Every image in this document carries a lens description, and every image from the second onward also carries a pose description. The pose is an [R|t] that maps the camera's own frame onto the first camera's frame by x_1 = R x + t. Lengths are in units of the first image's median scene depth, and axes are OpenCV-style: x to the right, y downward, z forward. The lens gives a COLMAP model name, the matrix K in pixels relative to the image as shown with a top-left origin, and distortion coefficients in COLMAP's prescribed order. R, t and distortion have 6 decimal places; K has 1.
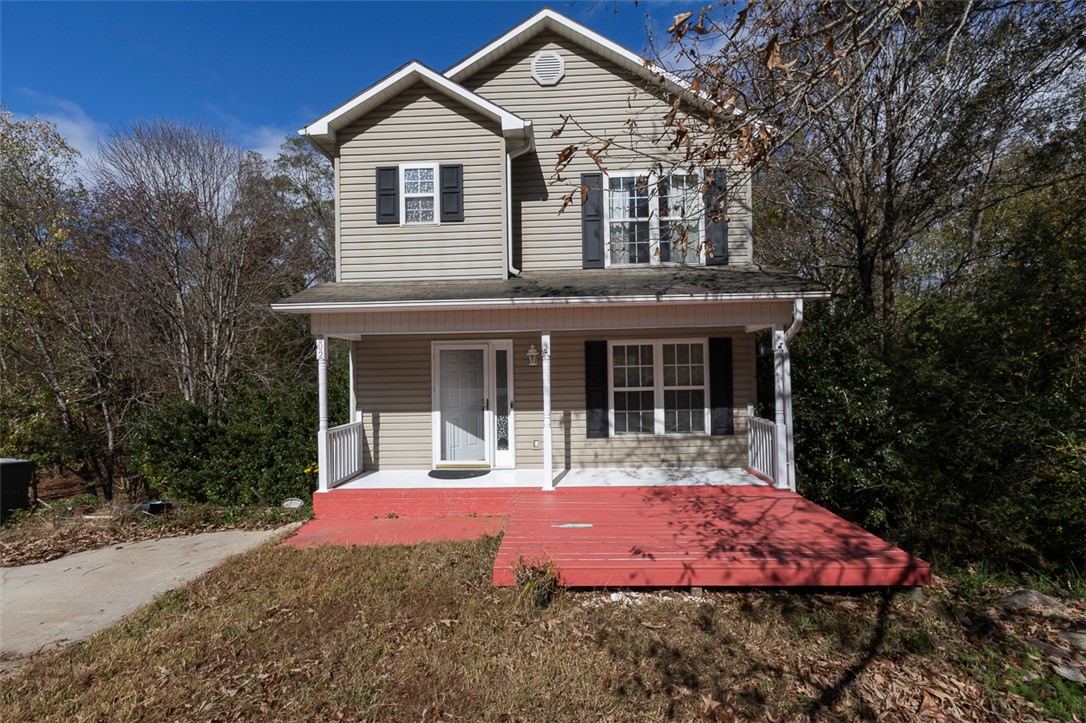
lens RADIAL K [[497.4, 0, 540.7], [0, 497.4, 362.2], [0, 0, 1]] dist [0.003872, -0.000734]
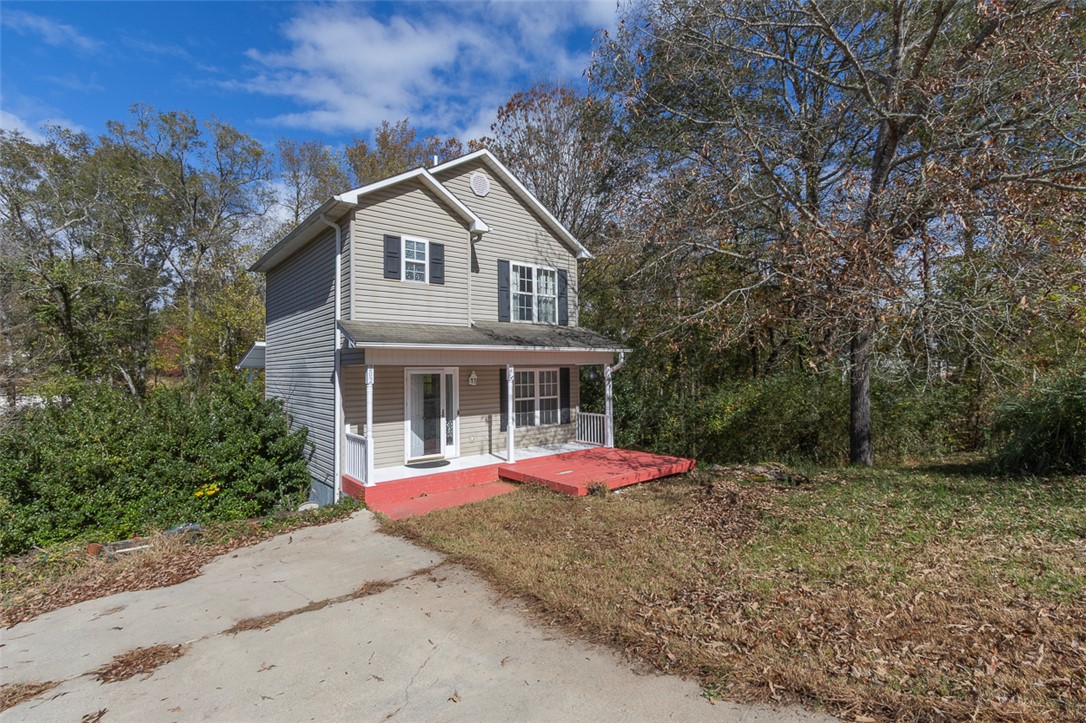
lens RADIAL K [[497.4, 0, 546.9], [0, 497.4, 363.3], [0, 0, 1]] dist [0.003872, -0.000734]
pose [[0.738278, 0.016177, 0.674303, -0.846095], [-0.008355, 0.999855, -0.014840, -0.037285], [-0.674445, 0.005322, 0.738306, -0.231675]]
